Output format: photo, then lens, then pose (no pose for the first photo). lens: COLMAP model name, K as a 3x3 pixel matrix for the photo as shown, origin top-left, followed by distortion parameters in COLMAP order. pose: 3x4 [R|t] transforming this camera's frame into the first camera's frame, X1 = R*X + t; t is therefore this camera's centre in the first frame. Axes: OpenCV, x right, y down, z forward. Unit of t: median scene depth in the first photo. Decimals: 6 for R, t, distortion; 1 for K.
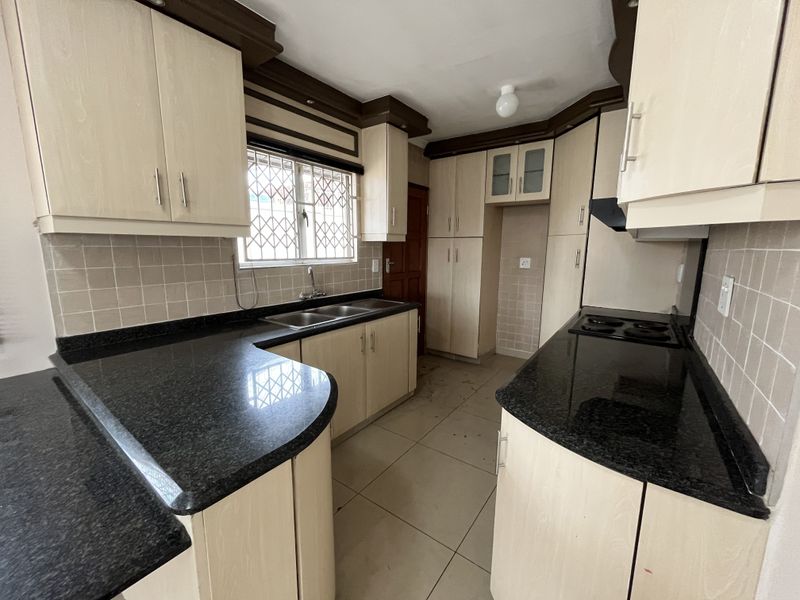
lens RADIAL K [[323.6, 0, 399.1], [0, 323.6, 299.0], [0, 0, 1]] dist [-0.003854, 0.000074]
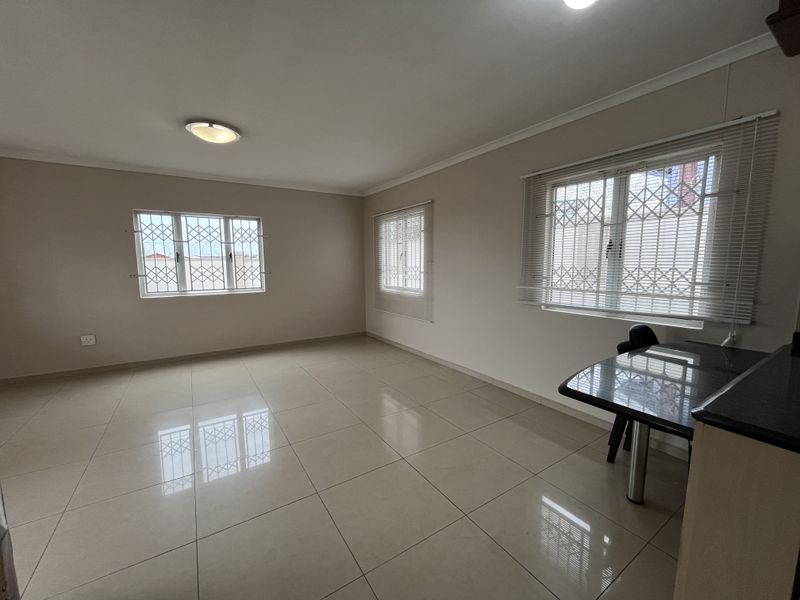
lens RADIAL K [[323.6, 0, 399.1], [0, 323.6, 299.0], [0, 0, 1]] dist [-0.003854, 0.000074]
pose [[-0.345747, 0.111165, -0.931719, 0.295183], [-0.138112, 0.976113, 0.167714, 0.003351], [0.928108, 0.186668, -0.322135, 0.007257]]
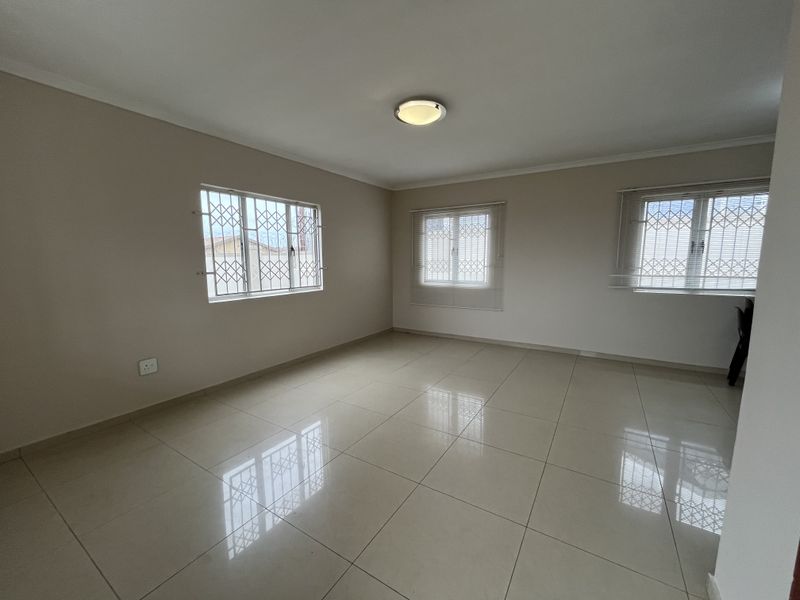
lens RADIAL K [[323.6, 0, 399.1], [0, 323.6, 299.0], [0, 0, 1]] dist [-0.003854, 0.000074]
pose [[0.084071, 0.125383, -0.988540, 0.493349], [-0.149695, 0.982383, 0.111872, 0.192926], [0.985152, 0.138574, 0.101359, -1.141407]]
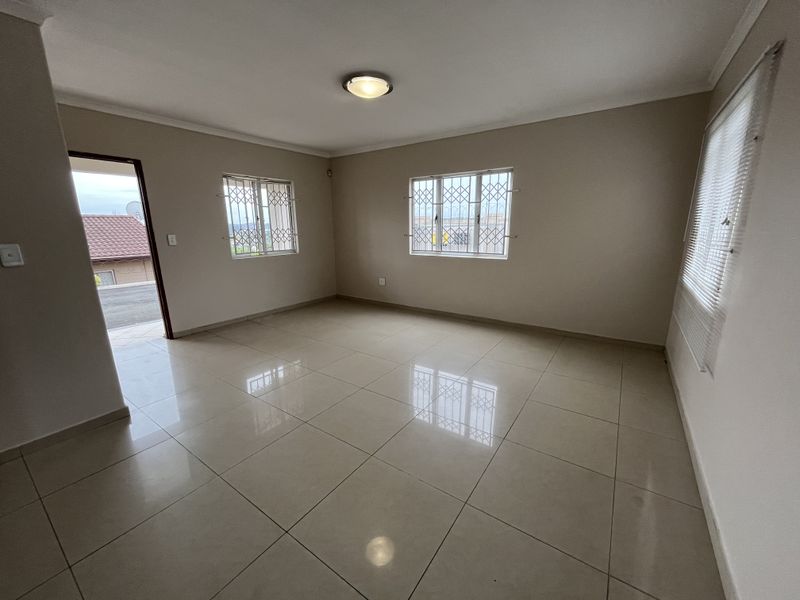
lens RADIAL K [[323.6, 0, 399.1], [0, 323.6, 299.0], [0, 0, 1]] dist [-0.003854, 0.000074]
pose [[-0.999415, 0.019095, -0.028360, -0.644975], [0.007239, 0.928875, 0.370324, -0.024515], [0.033414, 0.369902, -0.928470, 0.194469]]
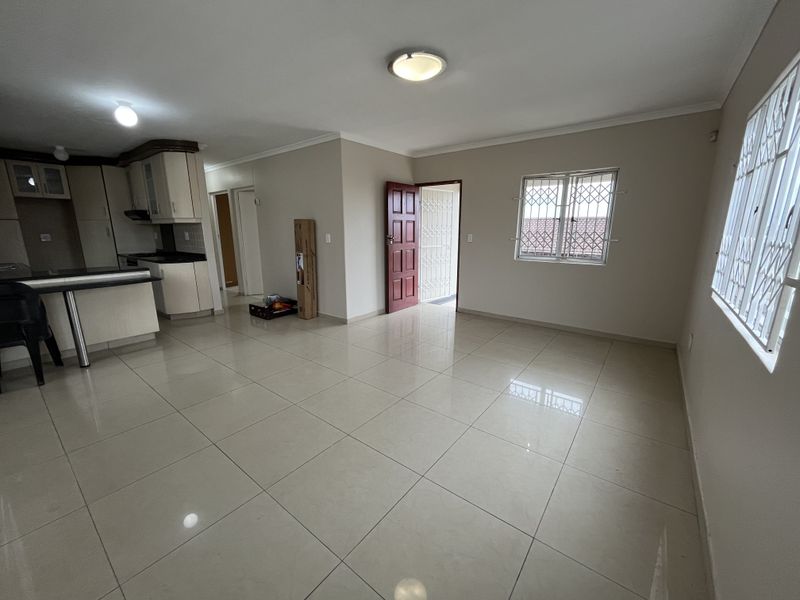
lens RADIAL K [[323.6, 0, 399.1], [0, 323.6, 299.0], [0, 0, 1]] dist [-0.003854, 0.000074]
pose [[0.023146, -0.213404, 0.976690, -1.612155], [0.153391, 0.966142, 0.207464, 0.153089], [-0.987894, 0.145013, 0.055097, -0.959371]]
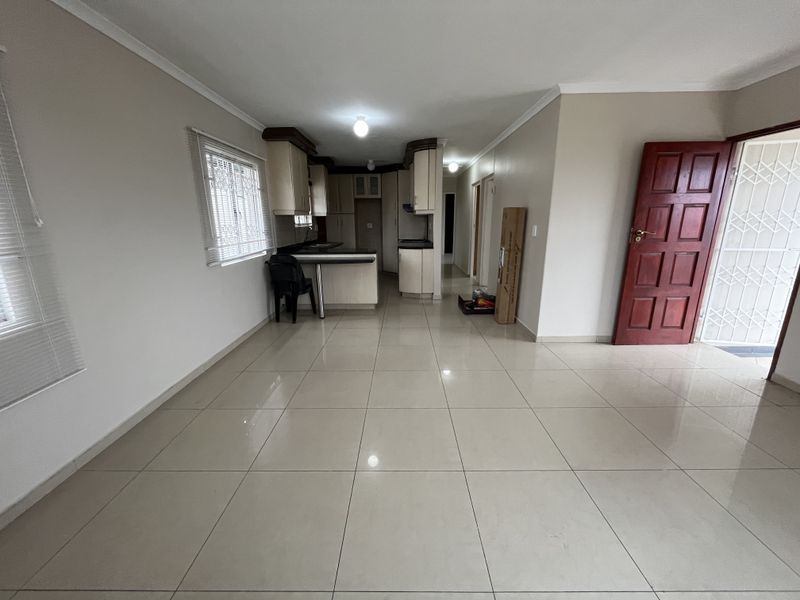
lens RADIAL K [[323.6, 0, 399.1], [0, 323.6, 299.0], [0, 0, 1]] dist [-0.003854, 0.000074]
pose [[0.807313, -0.149483, 0.570877, -1.140280], [0.099885, 0.988041, 0.117463, 0.208638], [-0.581608, -0.037808, 0.812590, -1.337336]]
